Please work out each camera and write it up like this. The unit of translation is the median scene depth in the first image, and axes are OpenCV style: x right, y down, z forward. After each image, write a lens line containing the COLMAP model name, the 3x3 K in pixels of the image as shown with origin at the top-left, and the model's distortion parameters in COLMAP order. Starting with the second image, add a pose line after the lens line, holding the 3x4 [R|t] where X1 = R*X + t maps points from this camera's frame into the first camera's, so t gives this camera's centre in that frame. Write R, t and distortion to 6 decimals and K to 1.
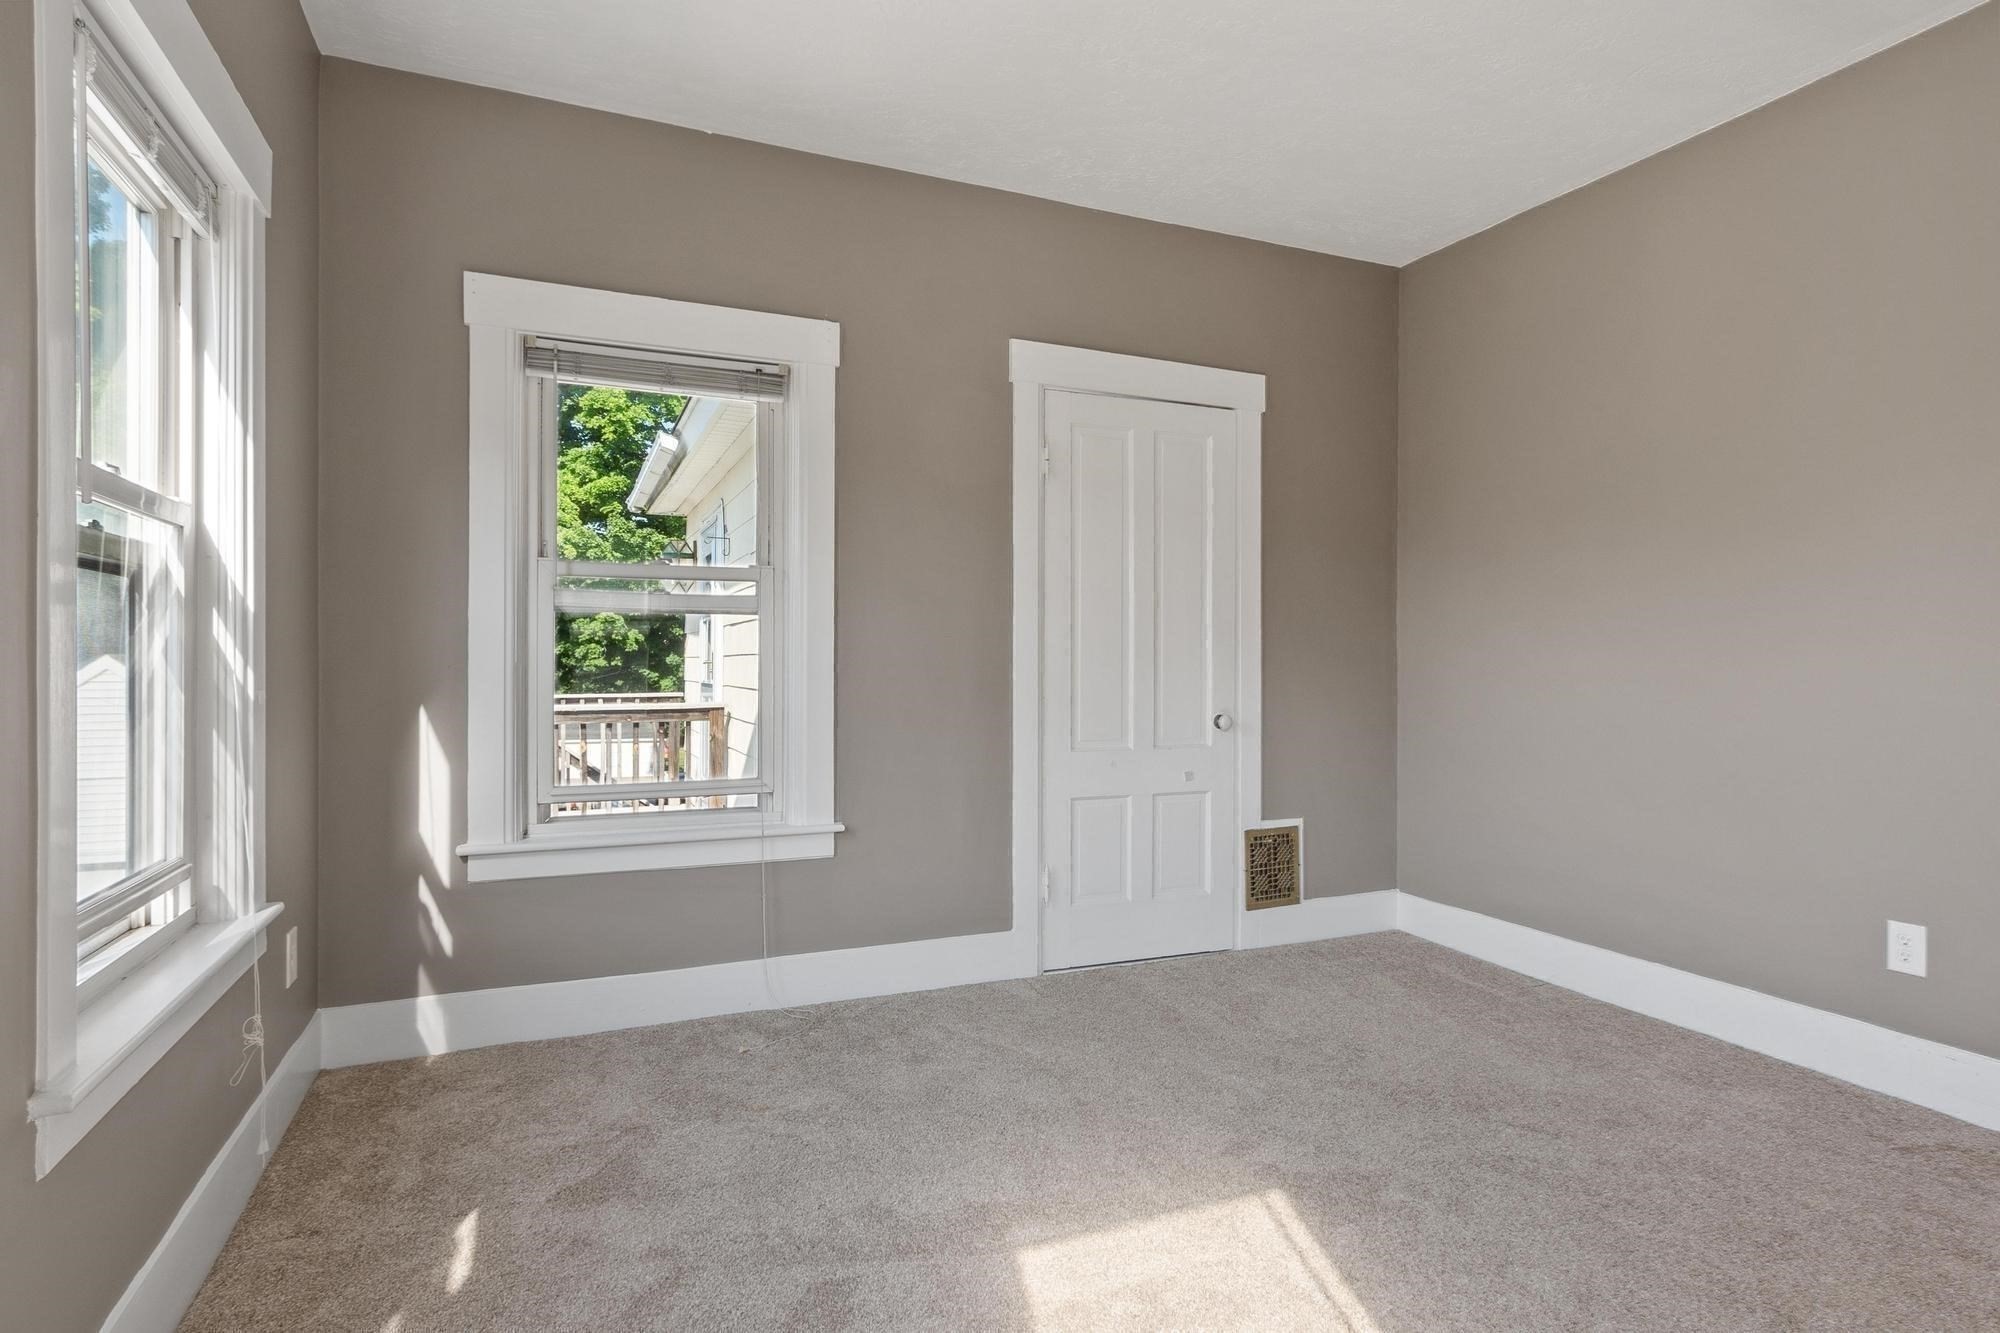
lens RADIAL K [[973.7, 0, 1008.3], [0, 973.7, 659.5], [0, 0, 1]] dist [0.002300, -0.002424]
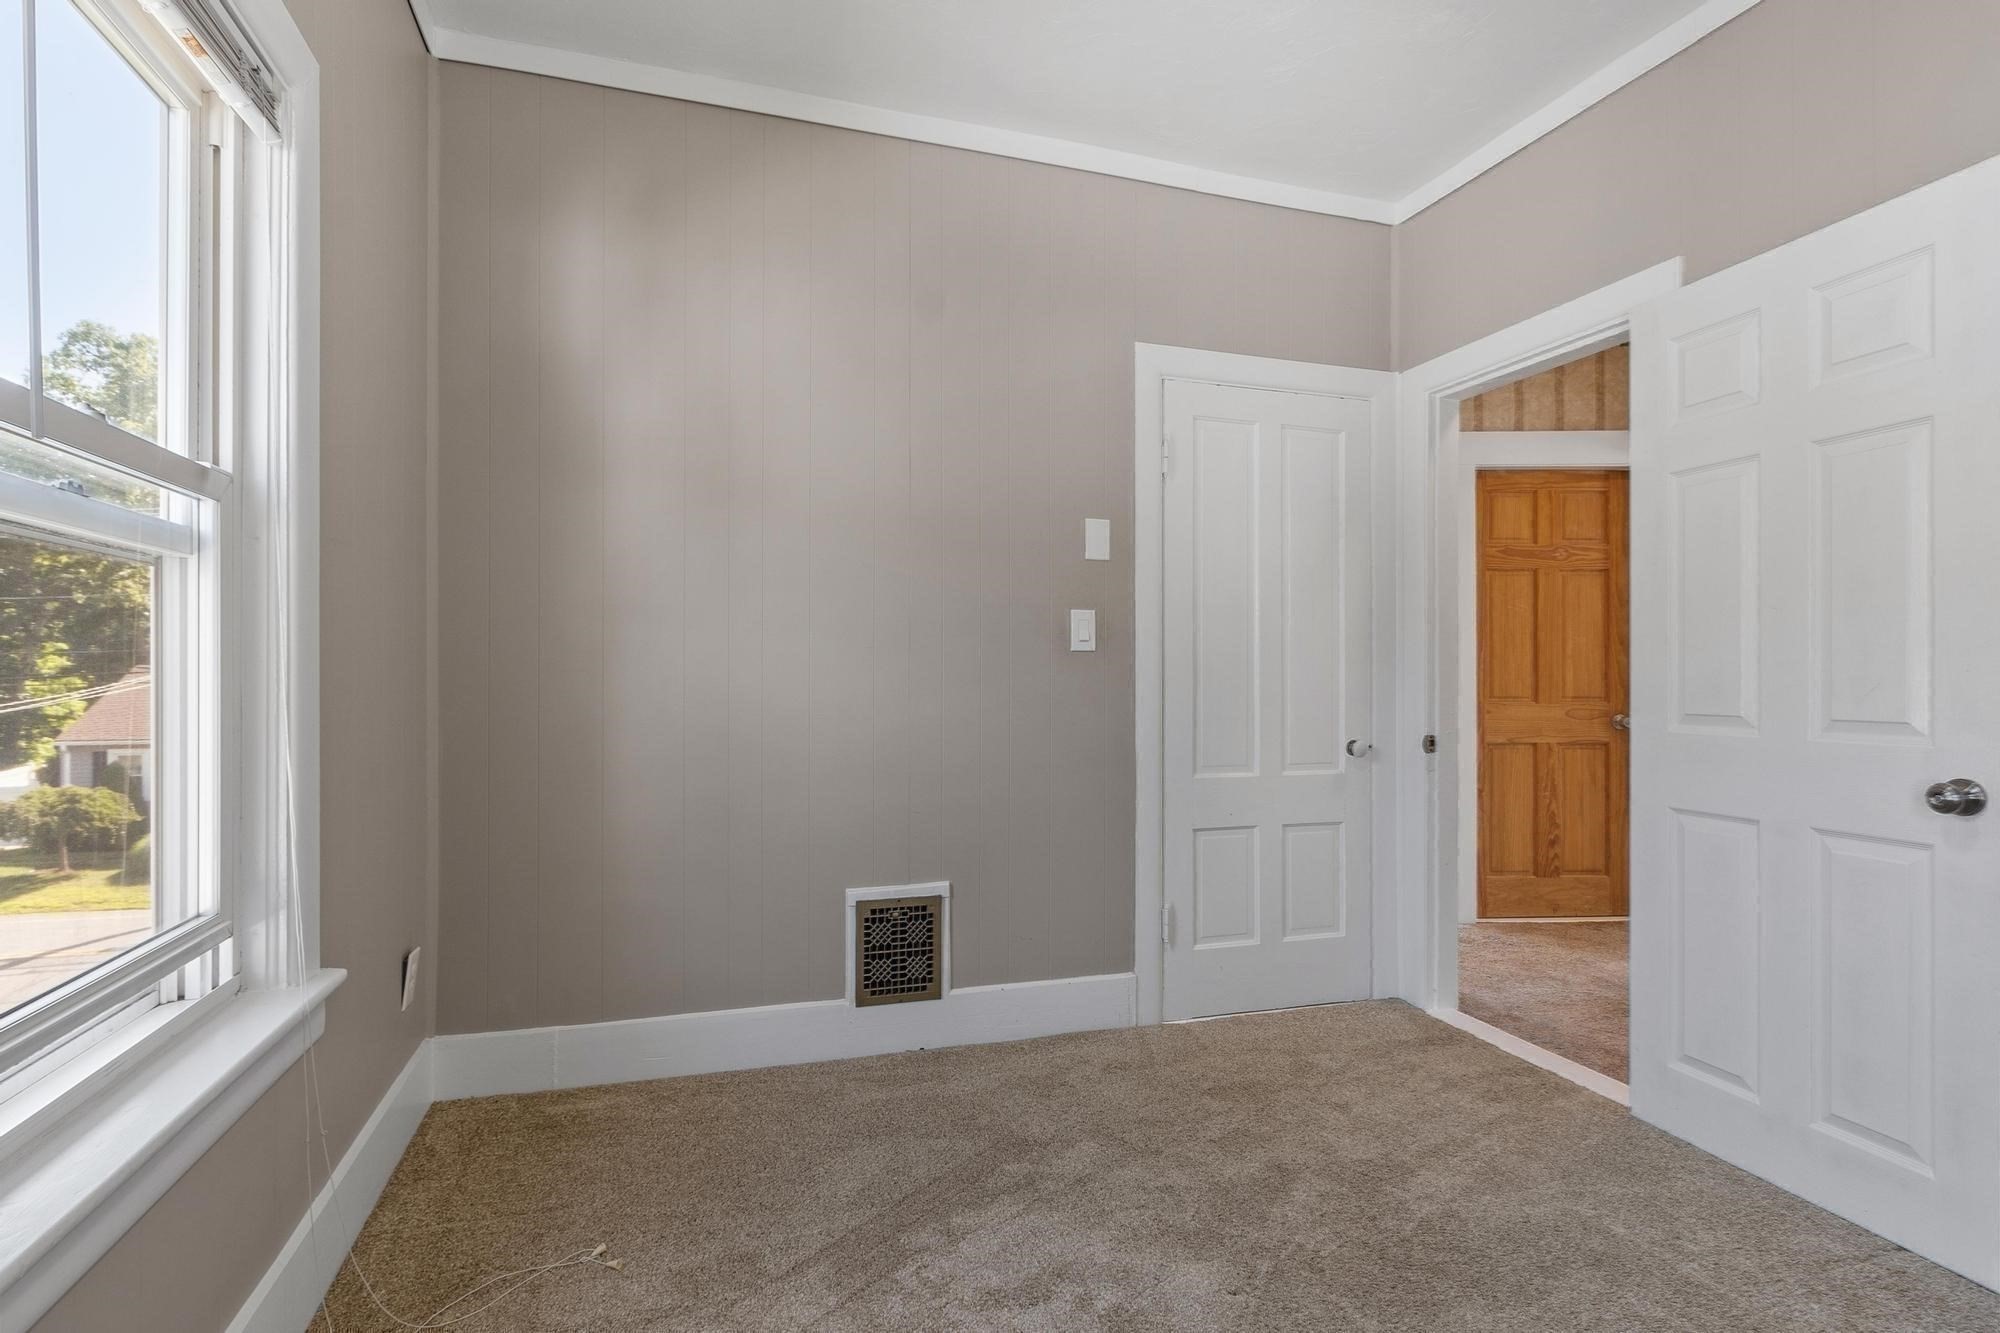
lens RADIAL K [[973.7, 0, 994.0], [0, 973.7, 677.8], [0, 0, 1]] dist [0.002300, -0.002424]
pose [[0.994699, -0.001397, -0.102822, -0.140472], [0.000718, 0.999978, -0.006637, 0.019847], [0.102829, 0.006528, 0.994678, 0.268009]]
